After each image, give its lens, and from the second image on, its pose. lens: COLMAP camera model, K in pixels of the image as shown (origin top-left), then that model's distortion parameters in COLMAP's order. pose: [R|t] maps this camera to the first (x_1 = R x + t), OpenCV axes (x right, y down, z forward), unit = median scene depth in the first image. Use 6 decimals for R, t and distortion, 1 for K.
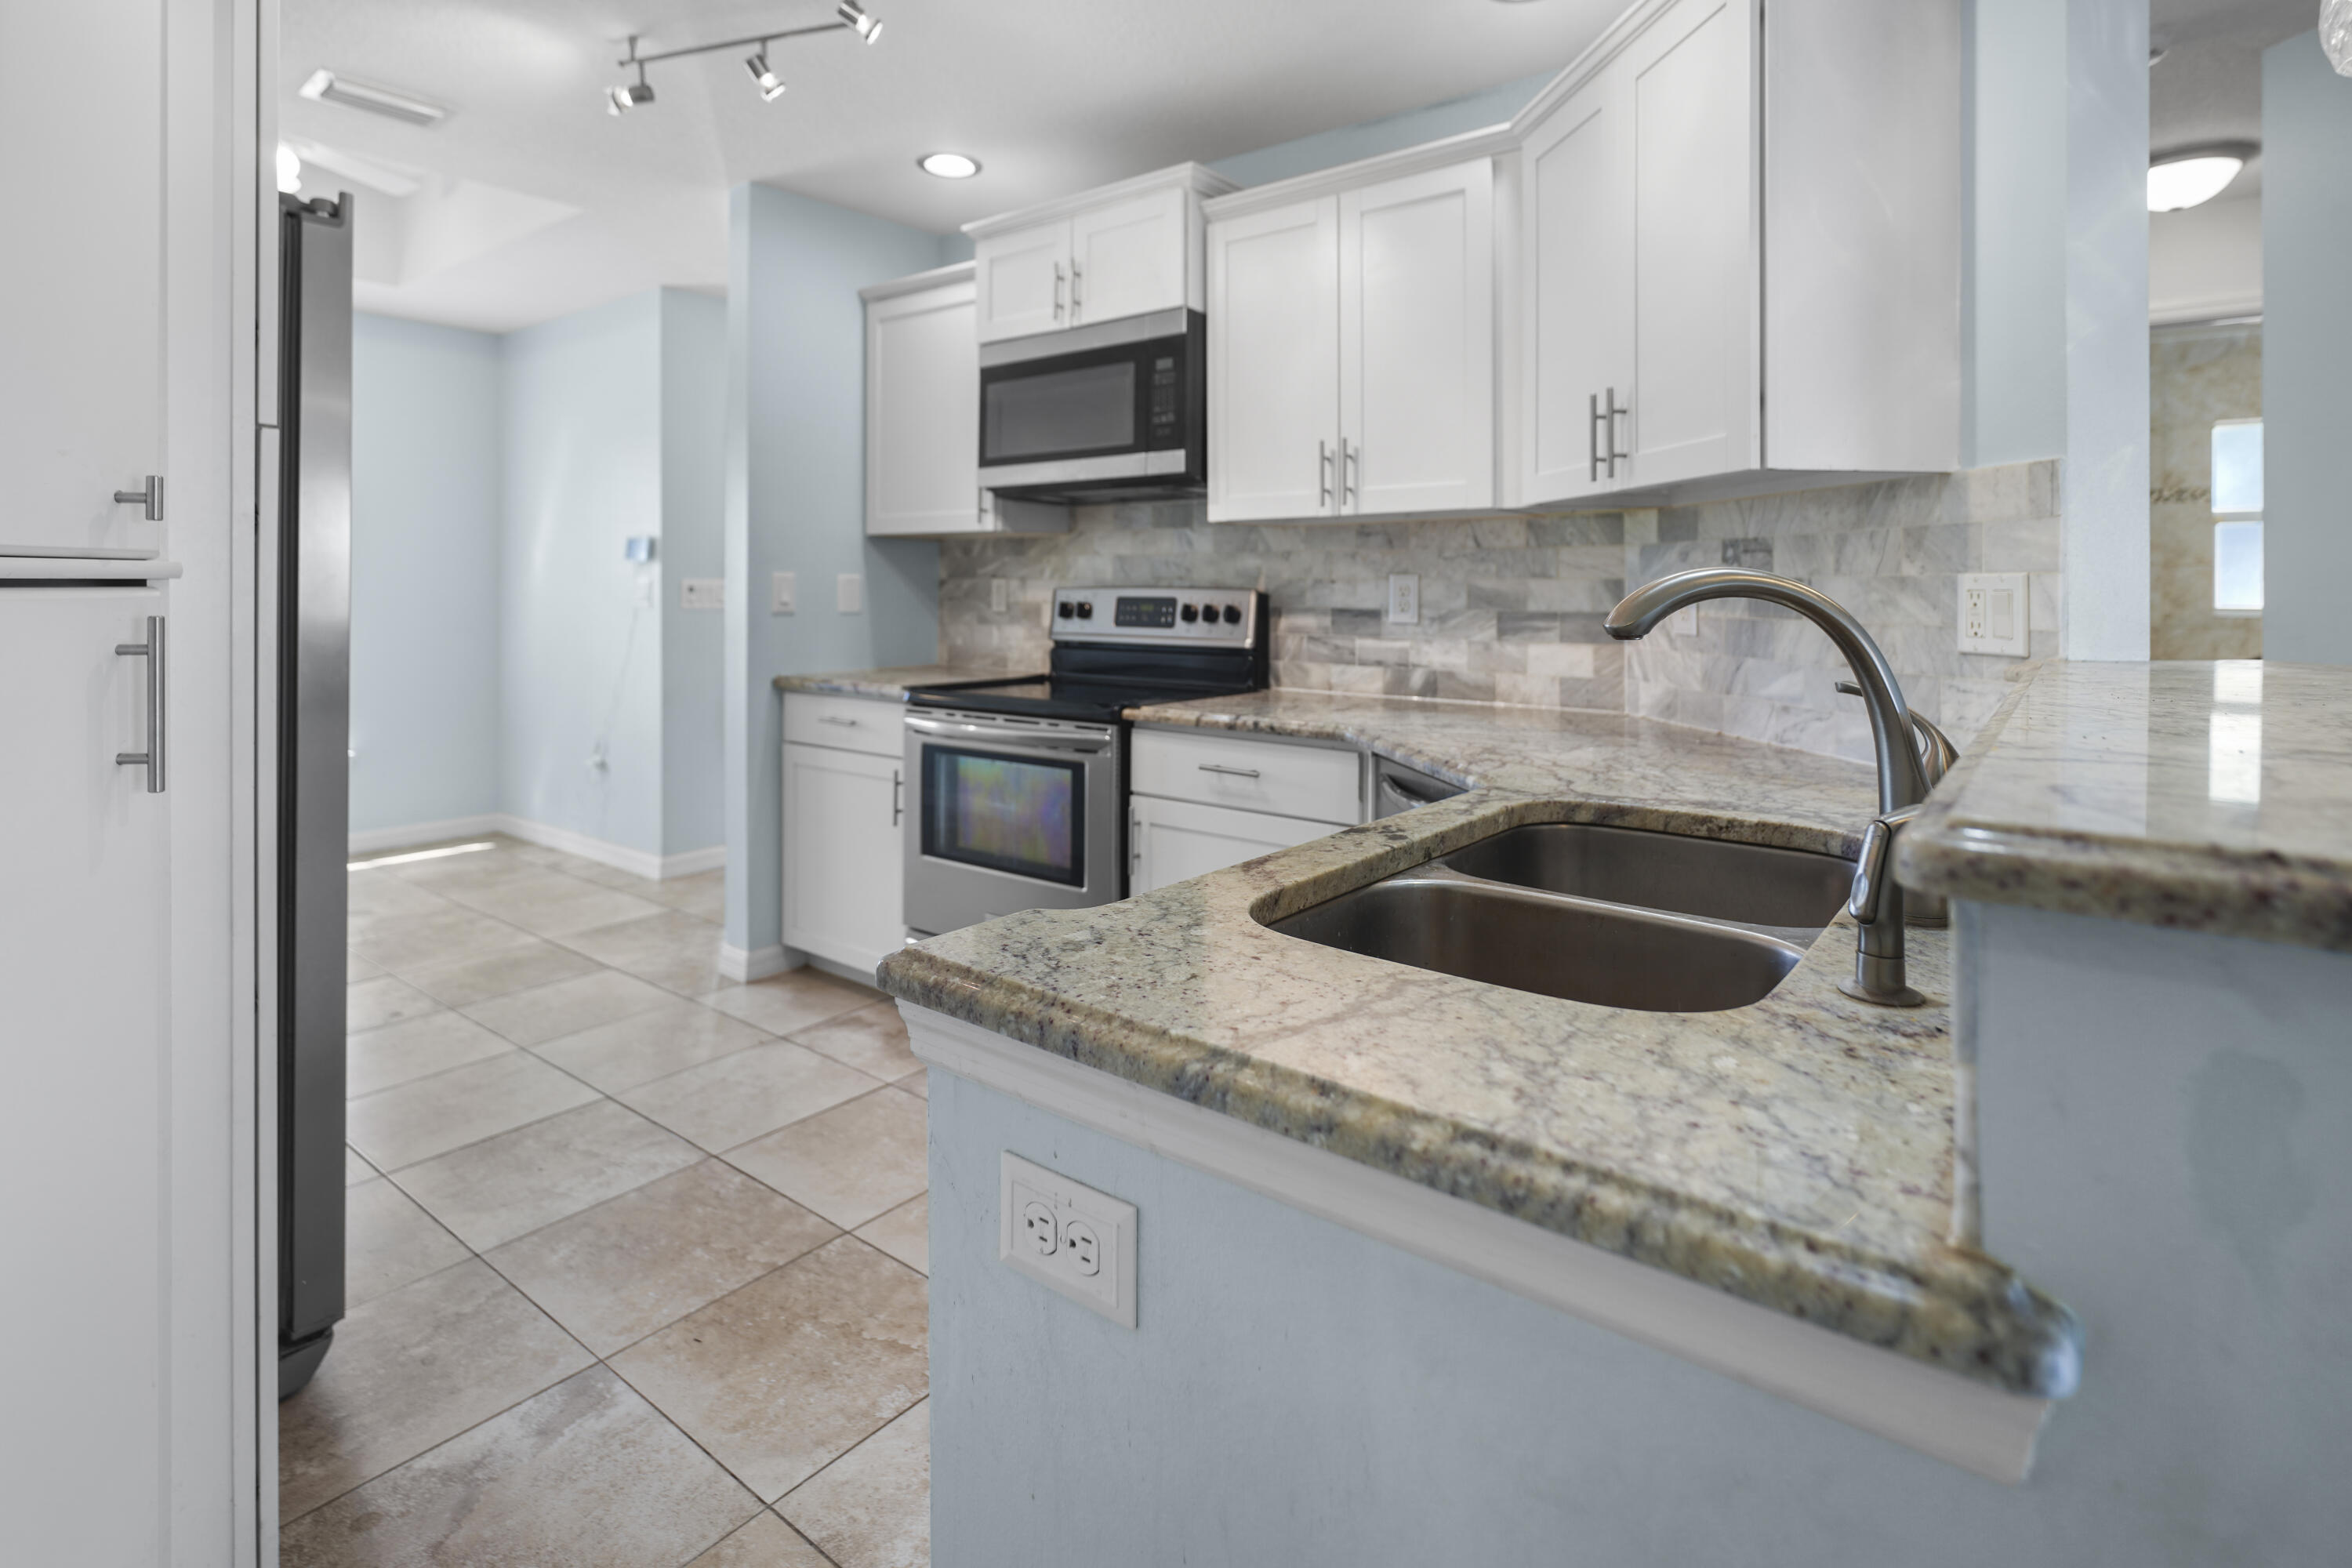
lens RADIAL K [[1148.6, 0, 1182.1], [0, 1148.6, 574.0], [0, 0, 1]] dist [-0.004097, -0.000754]
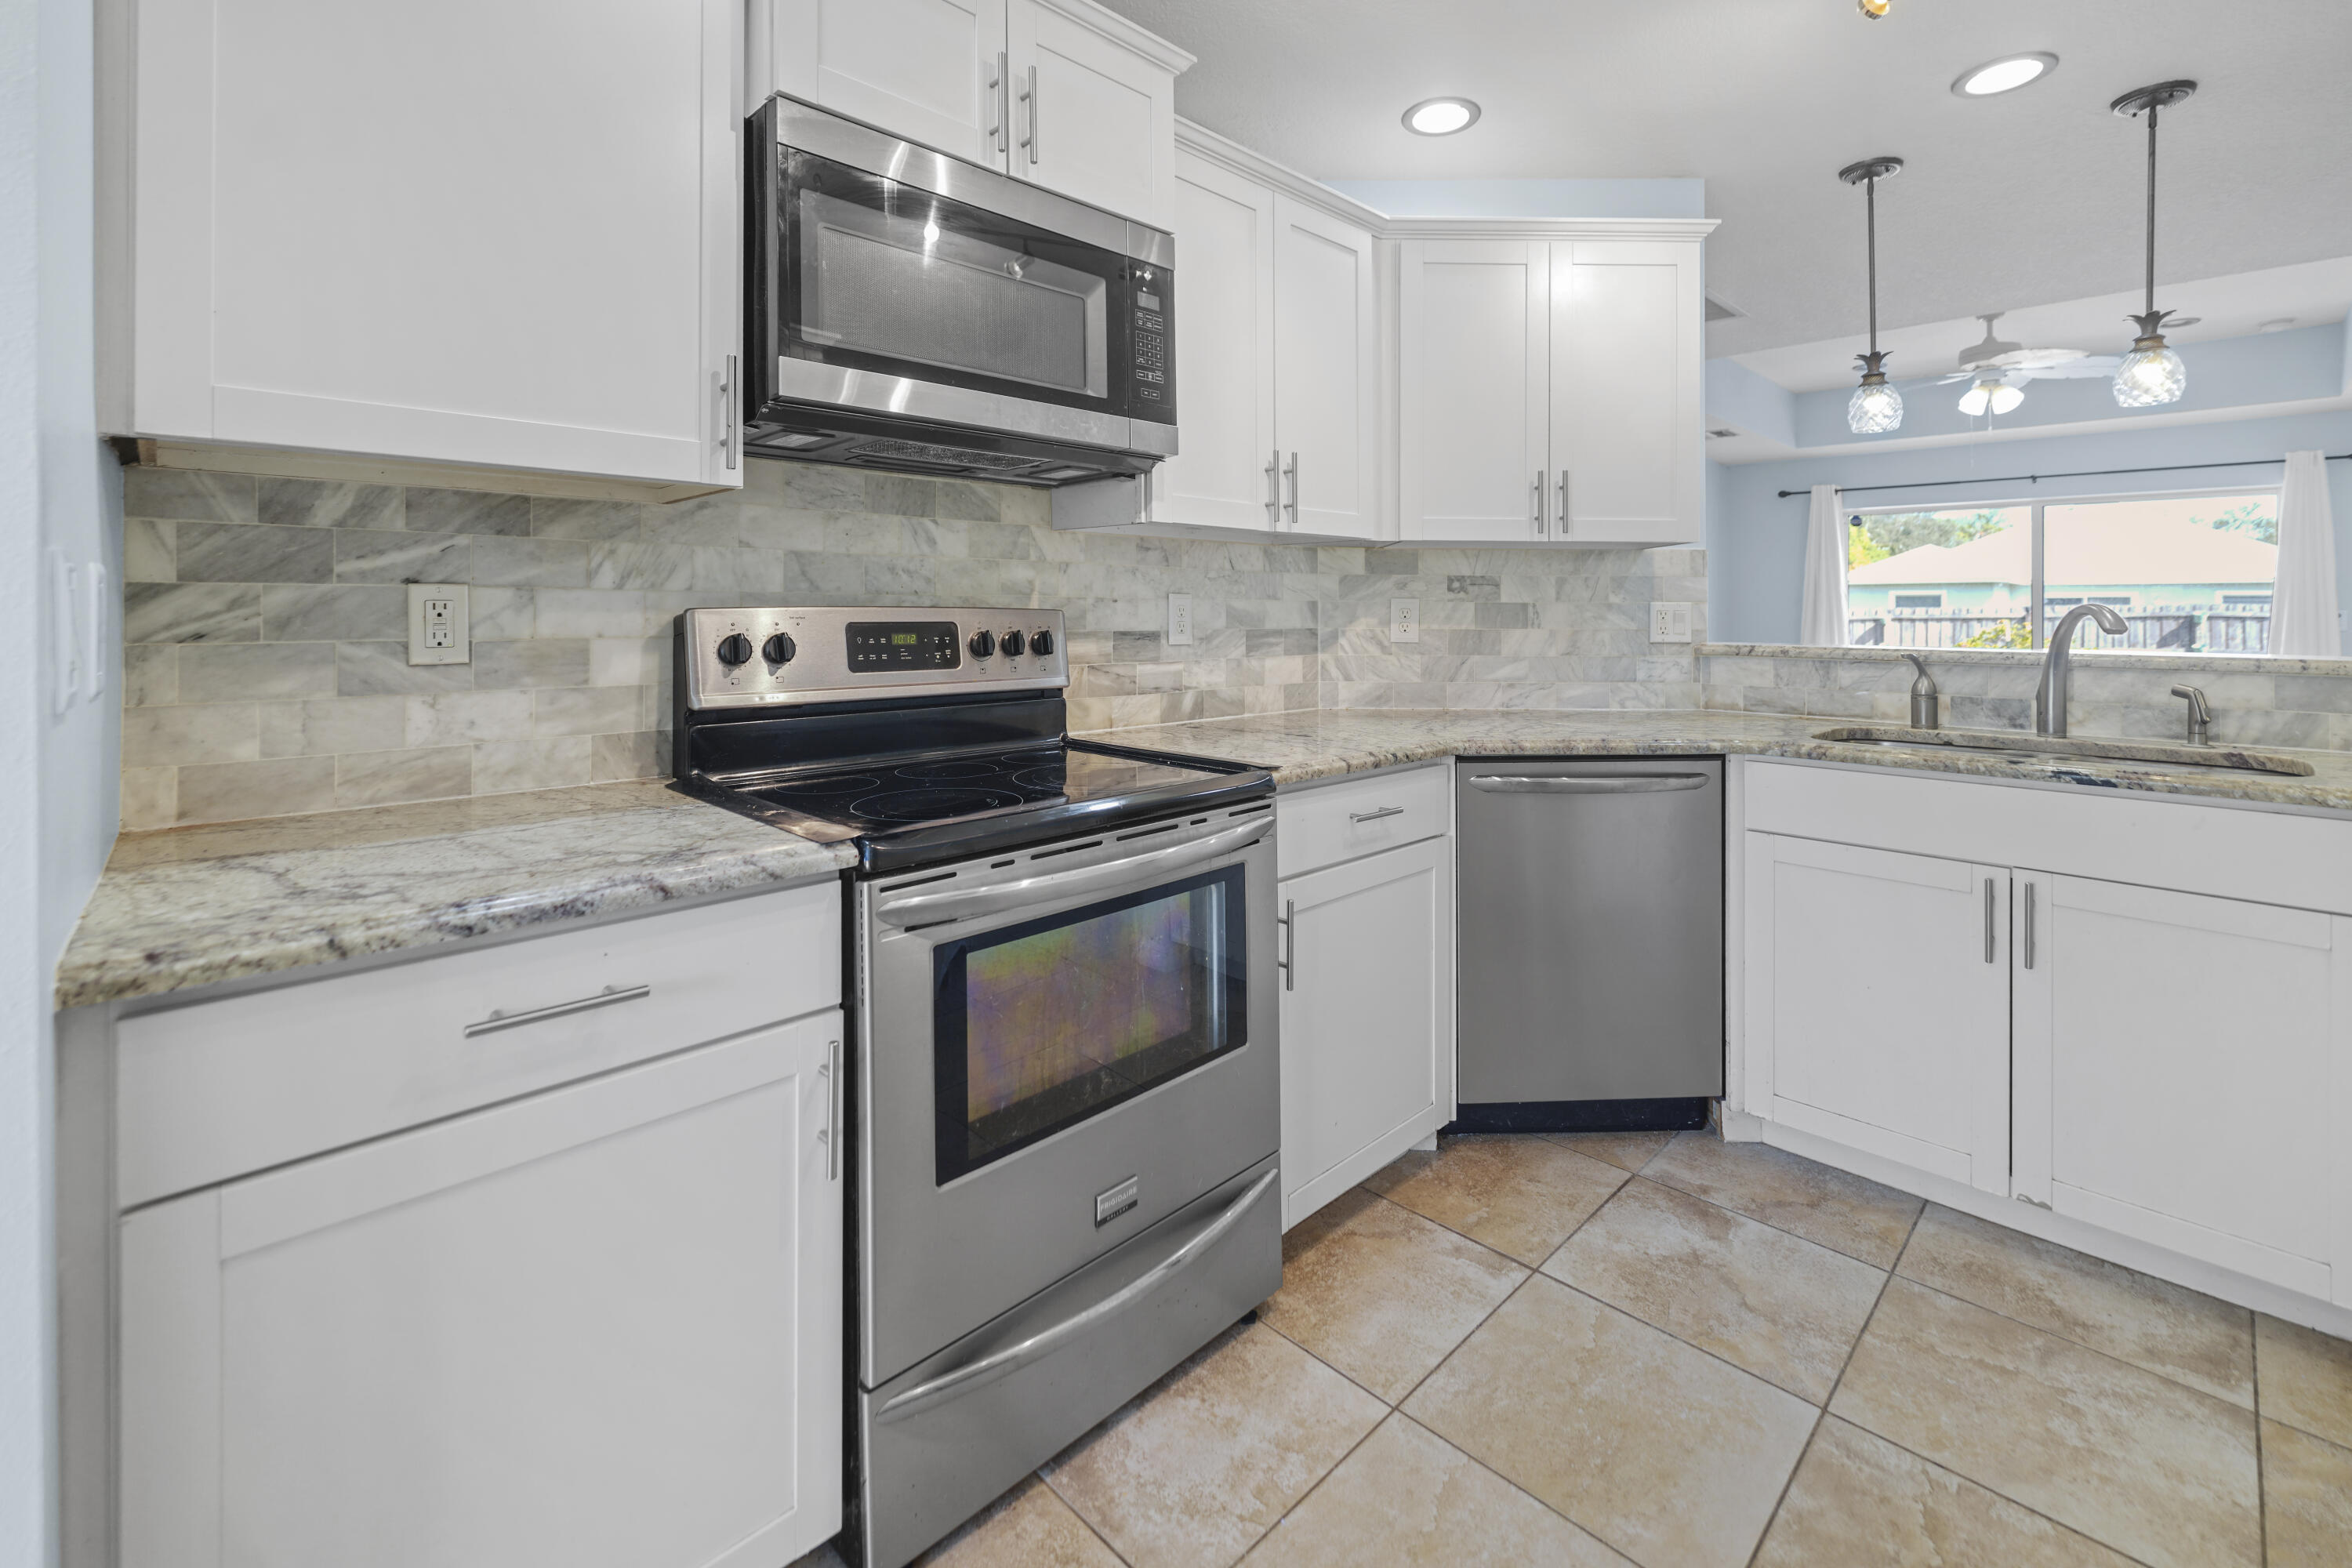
lens RADIAL K [[1021.5, 0, 1176.5], [0, 1021.5, 595.3], [0, 0, 1]] dist [-0.000636, 0.000501]
pose [[0.132343, 0.010217, 0.991151, -0.670314], [-0.015747, 0.999842, -0.008204, 0.008850], [-0.991079, -0.014522, 0.132483, 0.917267]]
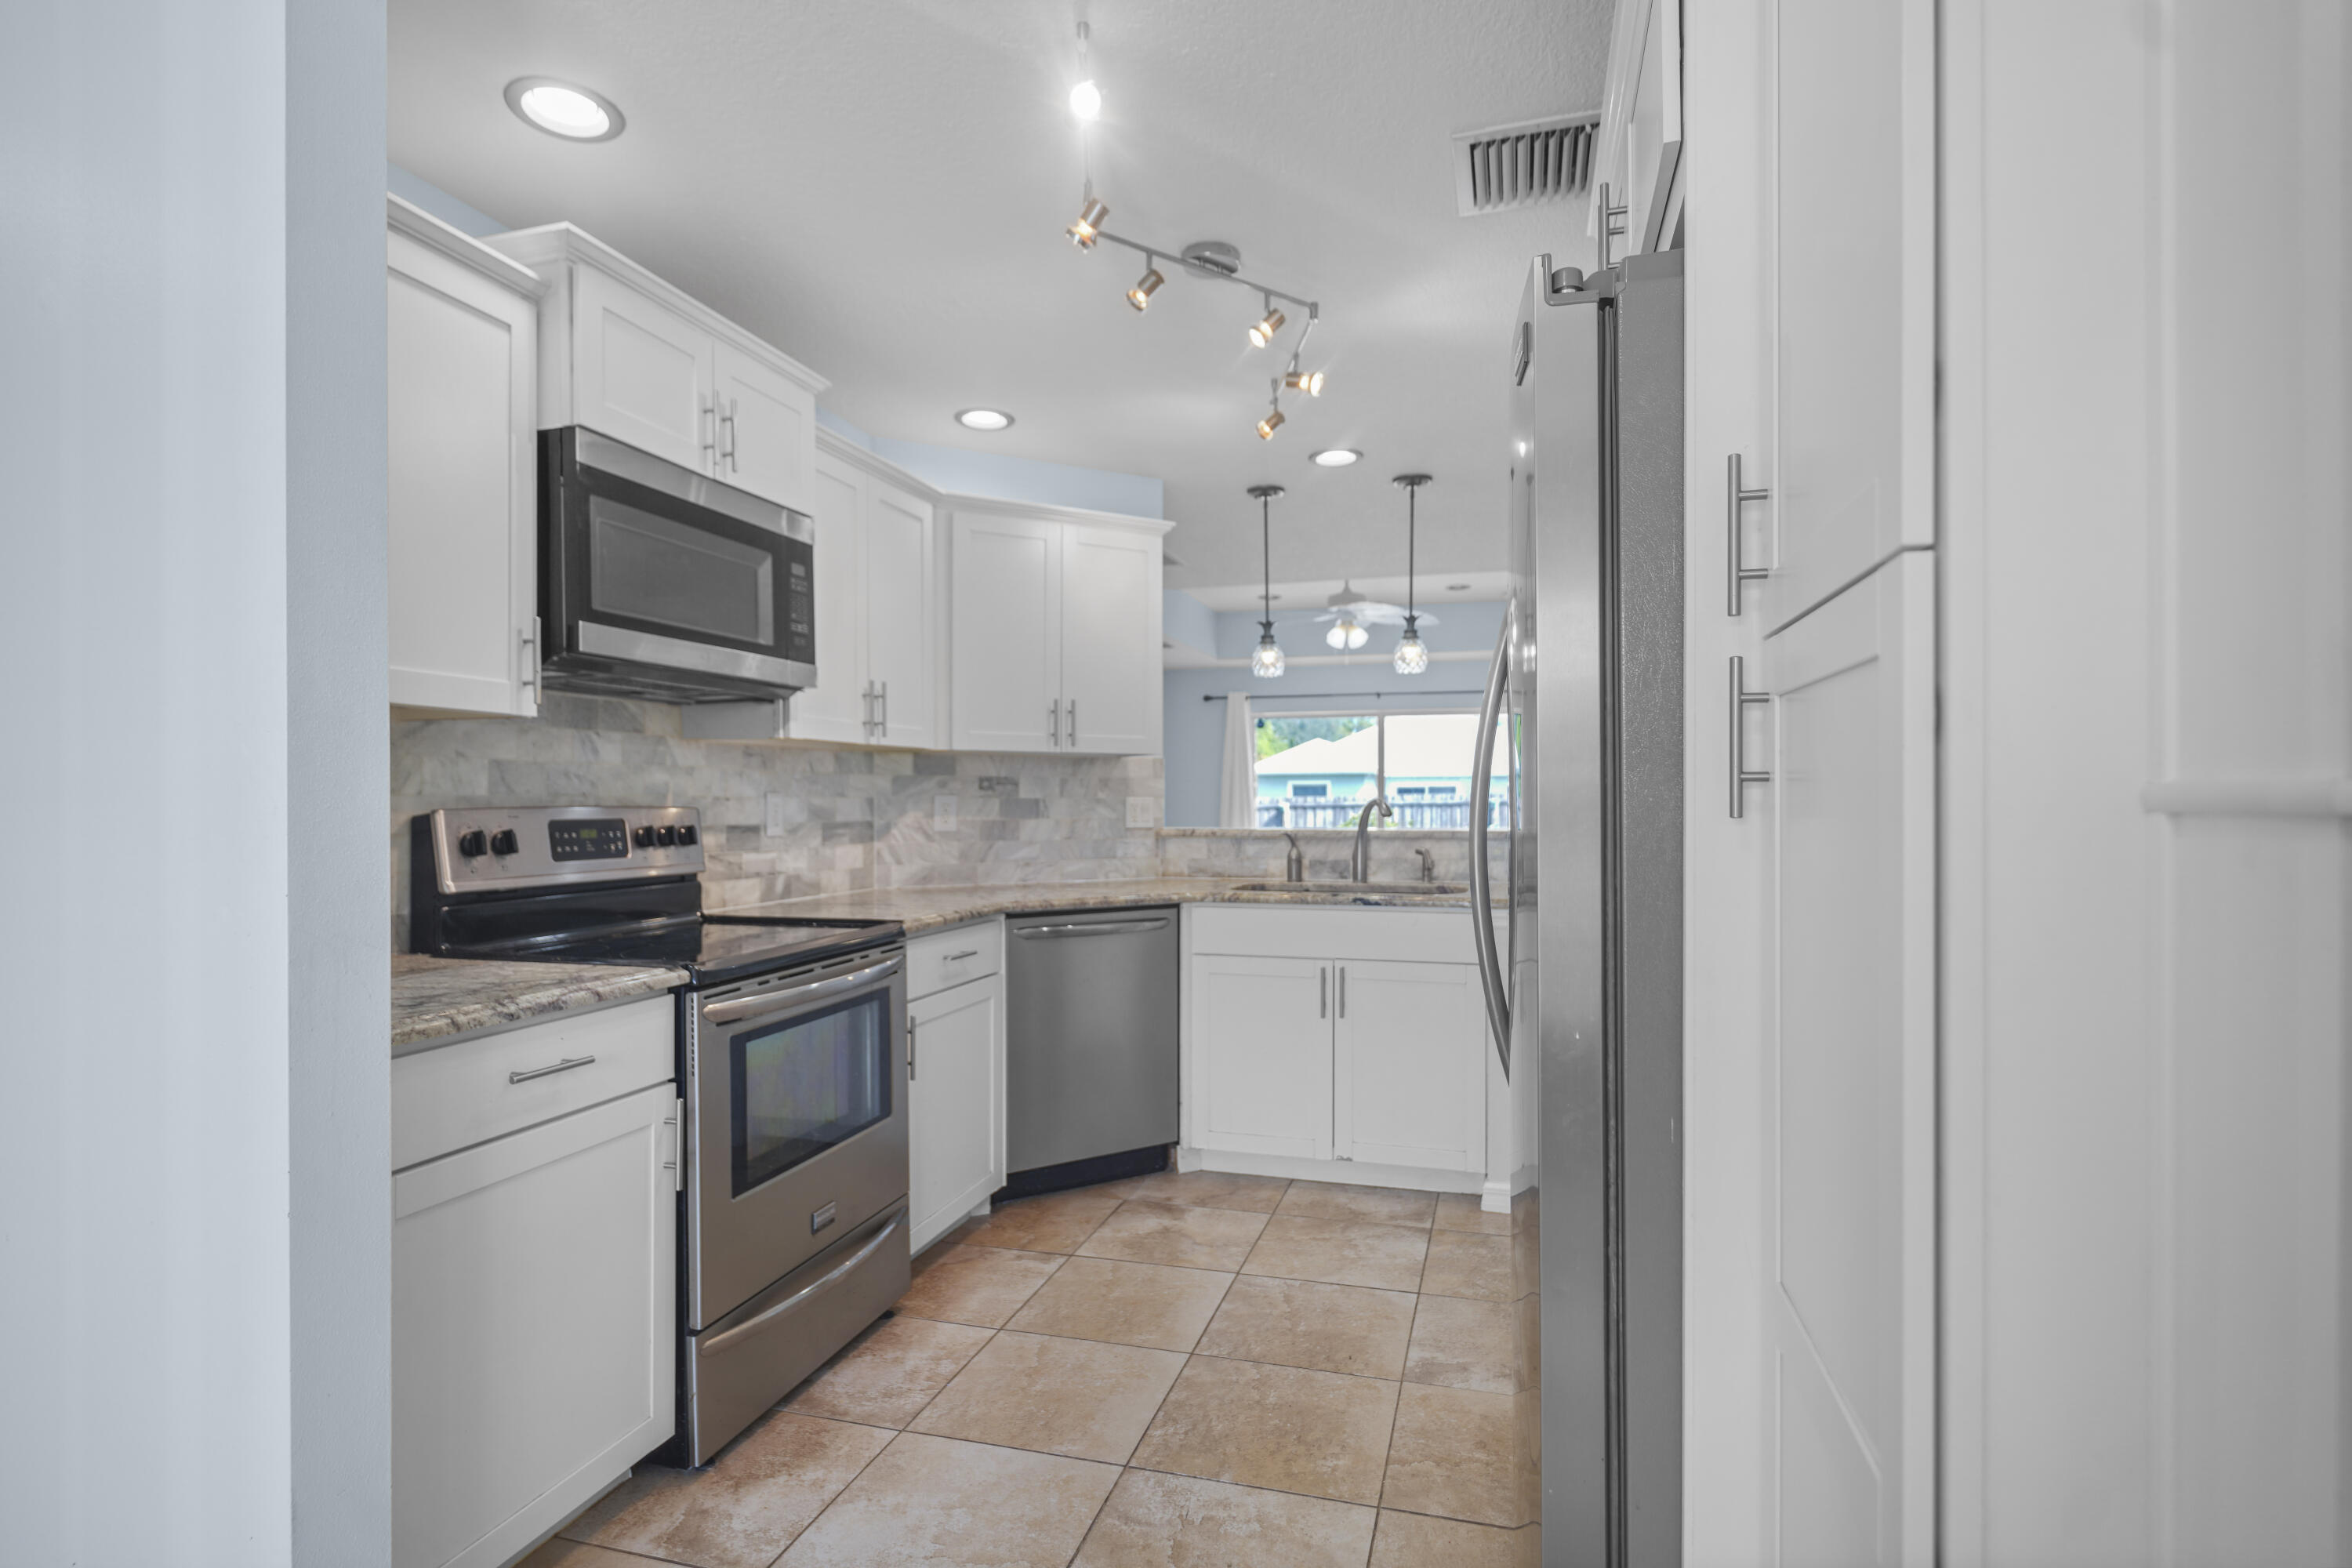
lens RADIAL K [[1180.6, 0, 1169.7], [0, 1180.6, 781.5], [0, 0, 1]] dist [-0.002104, -0.000236]
pose [[-0.366646, 0.012045, 0.930283, -1.055328], [-0.010771, 0.999794, -0.017190, 0.004967], [-0.930298, -0.016323, -0.366441, 1.096219]]
